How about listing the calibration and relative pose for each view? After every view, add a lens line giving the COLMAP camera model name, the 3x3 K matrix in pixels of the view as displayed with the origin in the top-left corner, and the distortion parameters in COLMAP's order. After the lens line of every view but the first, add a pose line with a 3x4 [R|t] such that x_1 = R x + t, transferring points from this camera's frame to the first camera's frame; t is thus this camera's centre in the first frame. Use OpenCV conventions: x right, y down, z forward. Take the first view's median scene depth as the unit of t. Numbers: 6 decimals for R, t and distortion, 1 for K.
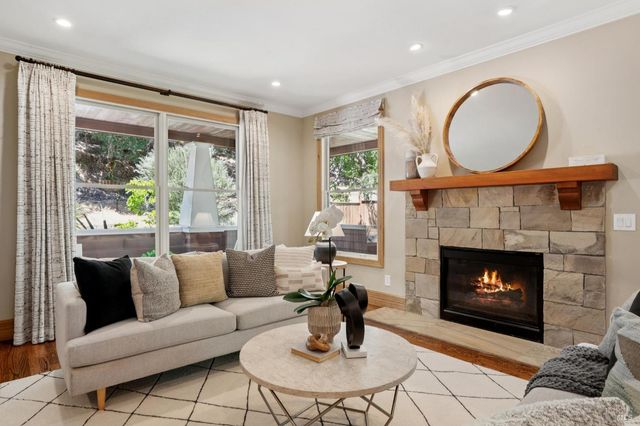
lens RADIAL K [[357.3, 0, 317.9], [0, 357.3, 209.4], [0, 0, 1]] dist [-0.029449, 0.008613]
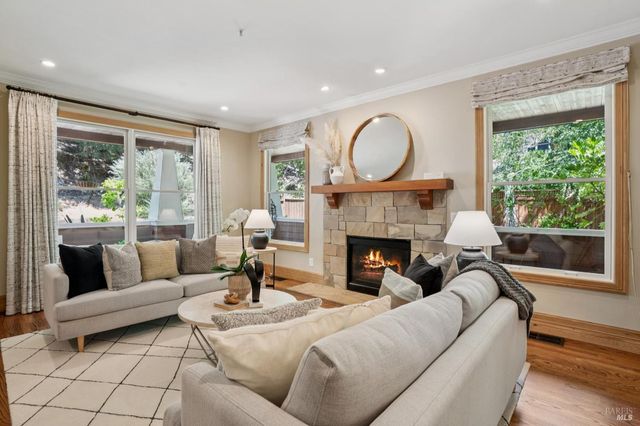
lens RADIAL K [[320.6, 0, 315.9], [0, 320.6, 206.4], [0, 0, 1]] dist [-0.037266, 0.010373]
pose [[0.994878, 0.002462, 0.101056, 0.119504], [-0.003161, 0.999972, 0.006763, -0.015732], [-0.101037, -0.007048, 0.994858, -0.210745]]
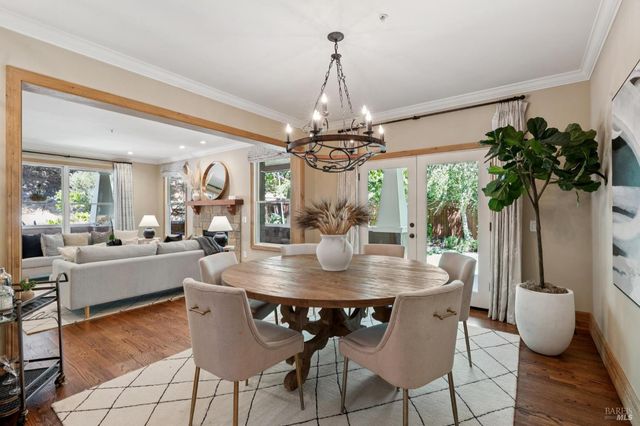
lens RADIAL K [[296.1, 0, 323.0], [0, 296.1, 214.0], [0, 0, 1]] dist [-0.016366, -0.000402]
pose [[0.976204, -0.001975, 0.216847, 0.773489], [-0.001361, 0.999883, 0.015237, -0.036157], [-0.216852, -0.015170, 0.976087, -1.158246]]
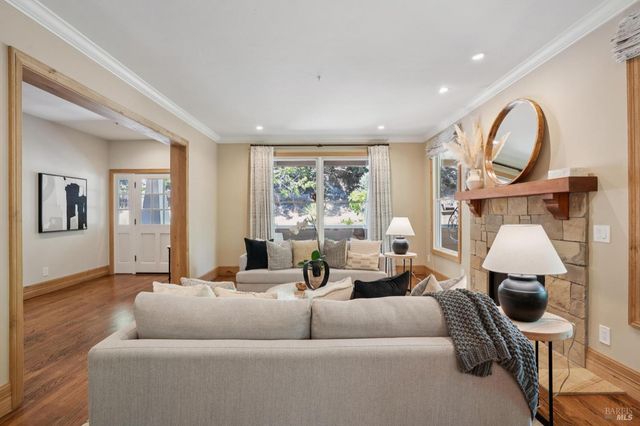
lens RADIAL K [[307.5, 0, 323.1], [0, 307.5, 211.0], [0, 0, 1]] dist [-0.021837, 0.003095]
pose [[0.754075, -0.004058, -0.656775, 0.668197], [0.010452, 0.999928, 0.005822, -0.031976], [0.656705, -0.011254, 0.754064, -0.119258]]
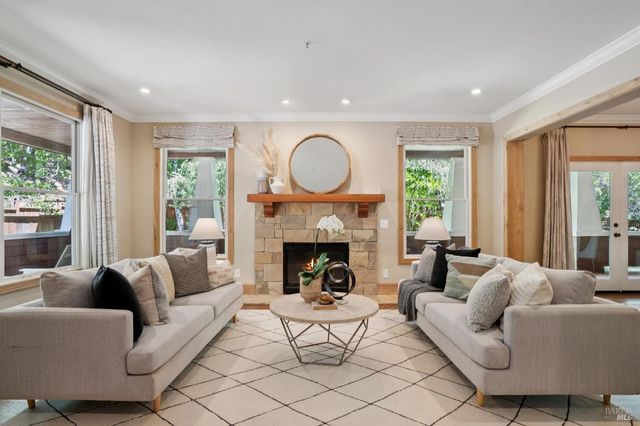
lens RADIAL K [[337.3, 0, 317.8], [0, 337.3, 218.2], [0, 0, 1]] dist [-0.028359, 0.001493]
pose [[0.667922, 0.003156, 0.744224, -0.632397], [-0.007478, 0.999969, 0.002471, 0.002074], [-0.744194, -0.007216, 0.667925, 0.008196]]
